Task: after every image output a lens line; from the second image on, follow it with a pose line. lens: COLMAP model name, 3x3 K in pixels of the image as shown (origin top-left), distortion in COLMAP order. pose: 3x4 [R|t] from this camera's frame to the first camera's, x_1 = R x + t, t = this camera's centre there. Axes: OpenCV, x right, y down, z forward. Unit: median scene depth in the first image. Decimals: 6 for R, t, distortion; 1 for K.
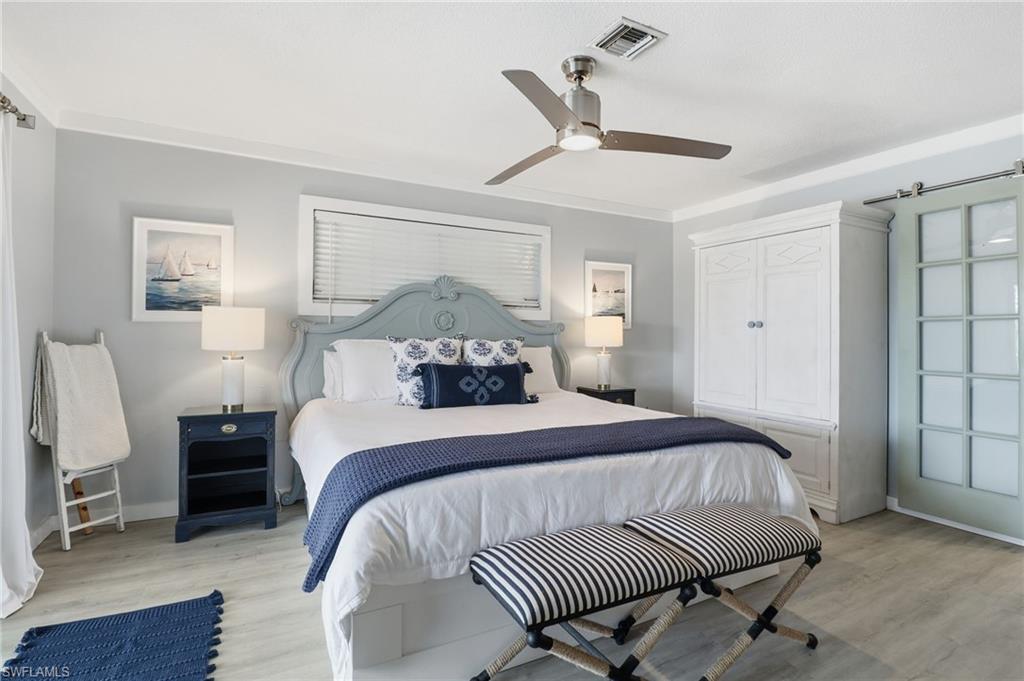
lens RADIAL K [[491.1, 0, 515.3], [0, 491.1, 333.9], [0, 0, 1]] dist [-0.002062, -0.000427]
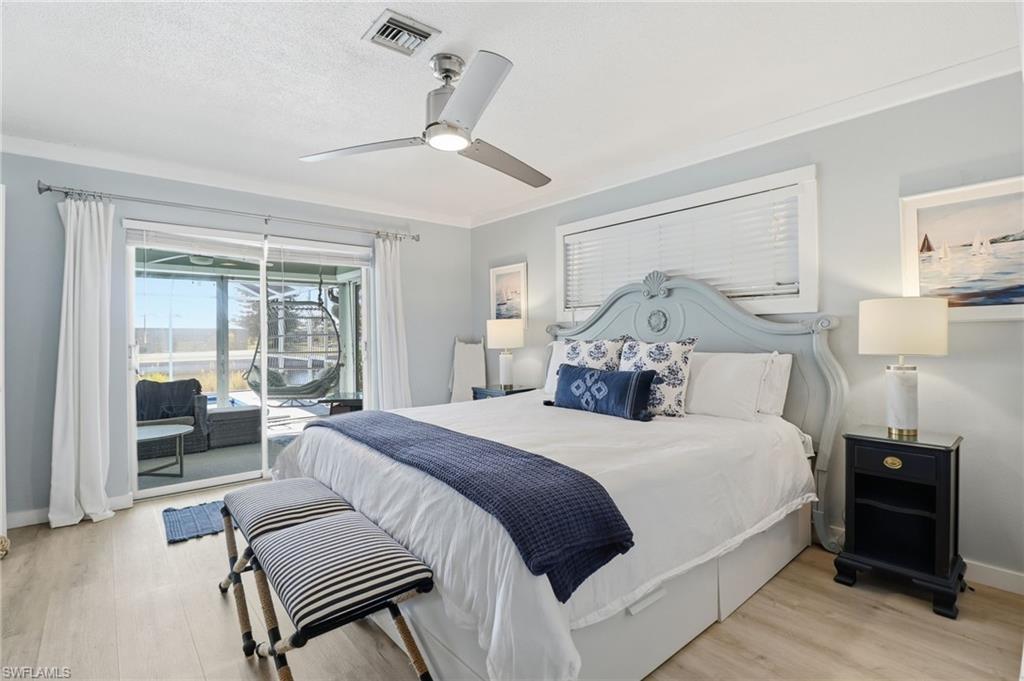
lens RADIAL K [[491.1, 0, 515.3], [0, 491.1, 333.9], [0, 0, 1]] dist [-0.002062, -0.000427]
pose [[0.226199, -0.018344, -0.973908, 0.744492], [0.001637, 0.999828, -0.018452, 0.013667], [0.974080, 0.002580, 0.226190, 0.603560]]
